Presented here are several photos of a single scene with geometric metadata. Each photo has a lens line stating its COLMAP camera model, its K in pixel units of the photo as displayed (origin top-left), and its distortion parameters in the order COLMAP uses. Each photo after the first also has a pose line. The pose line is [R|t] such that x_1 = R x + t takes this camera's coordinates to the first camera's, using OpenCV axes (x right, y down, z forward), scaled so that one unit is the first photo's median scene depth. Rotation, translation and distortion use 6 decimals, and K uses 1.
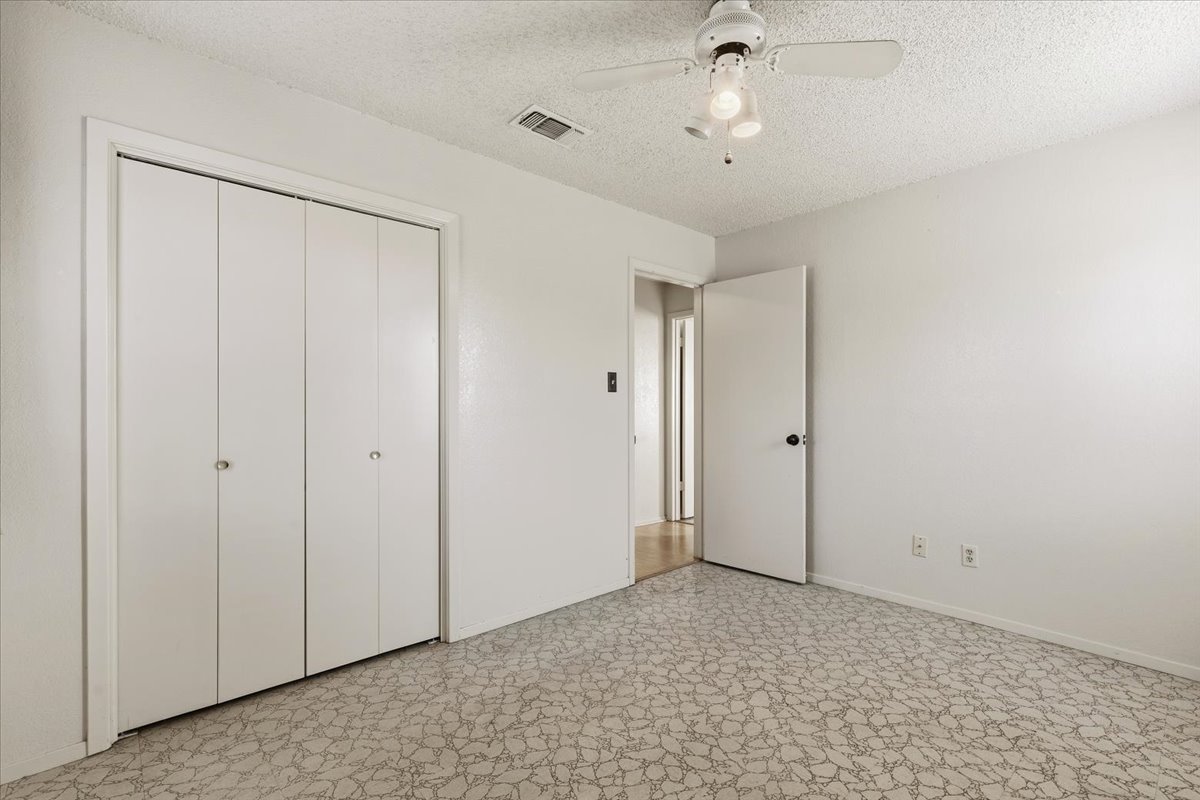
lens RADIAL K [[538.5, 0, 607.2], [0, 538.5, 404.2], [0, 0, 1]] dist [0.001914, 0.000179]
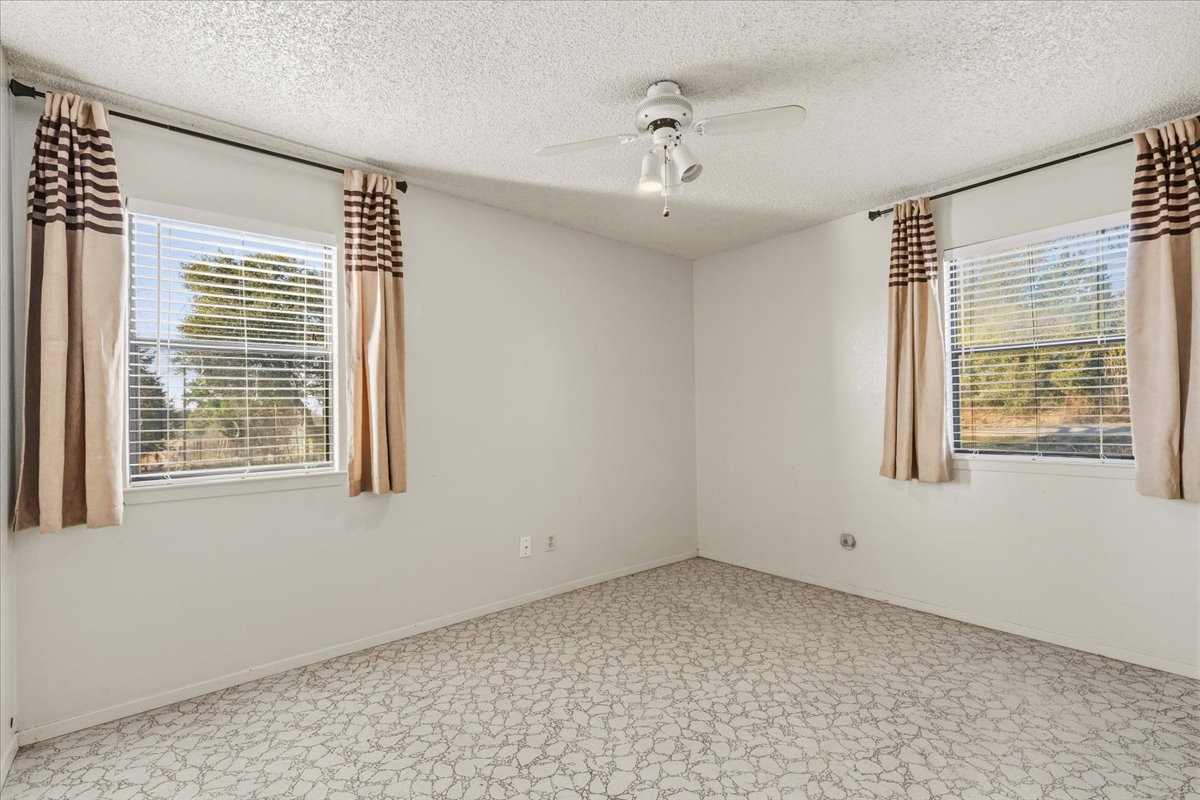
lens RADIAL K [[538.5, 0, 607.2], [0, 538.5, 404.2], [0, 0, 1]] dist [0.001914, 0.000179]
pose [[-0.999352, 0.015294, 0.032587, 0.300629], [0.014349, 0.999475, -0.029041, 0.006917], [-0.033014, -0.028555, -0.999047, 2.042823]]
